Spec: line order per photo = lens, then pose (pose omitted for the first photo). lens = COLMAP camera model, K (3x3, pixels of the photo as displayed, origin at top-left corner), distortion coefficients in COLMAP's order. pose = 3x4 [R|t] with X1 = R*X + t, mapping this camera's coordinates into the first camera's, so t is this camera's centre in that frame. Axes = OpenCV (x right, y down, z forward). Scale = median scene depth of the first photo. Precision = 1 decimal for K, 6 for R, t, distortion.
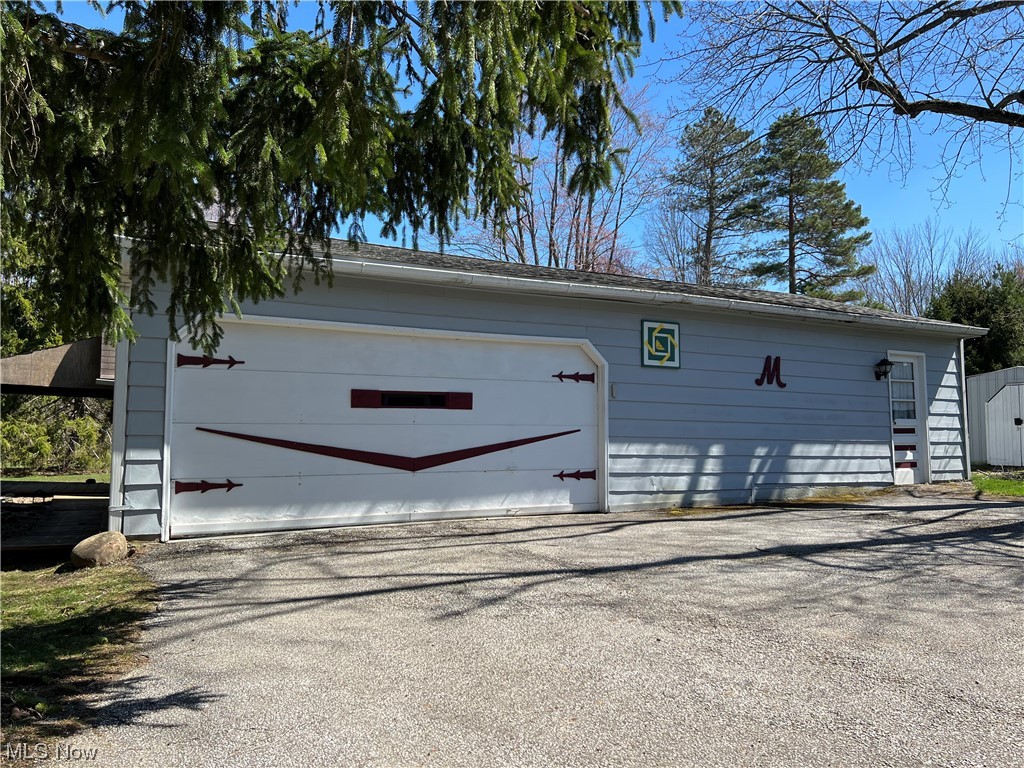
lens RADIAL K [[762.4, 0, 512.0], [0, 762.4, 384.0], [0, 0, 1]] dist [0.002498, 0.002939]
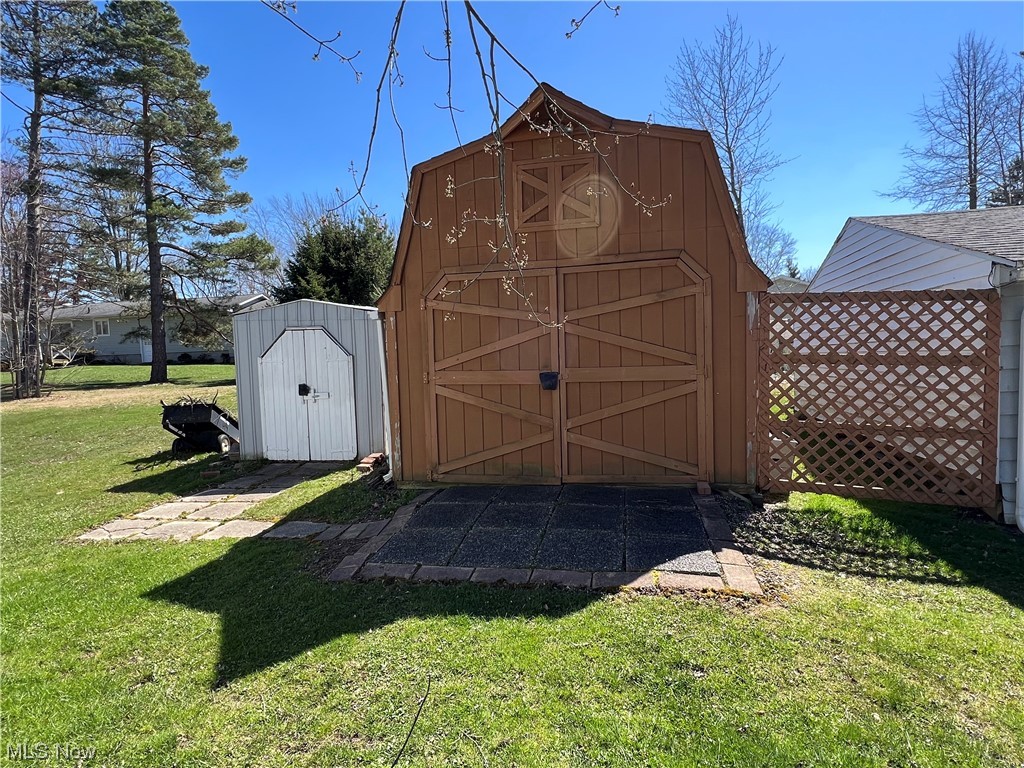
lens RADIAL K [[553.5, 0, 512.0], [0, 553.5, 384.0], [0, 0, 1]] dist [-0.001843, -0.000649]
pose [[0.717783, -0.058410, 0.693813, 0.229071], [-0.024282, 0.993769, 0.108783, -0.003804], [-0.695844, -0.094929, 0.711892, 0.273619]]
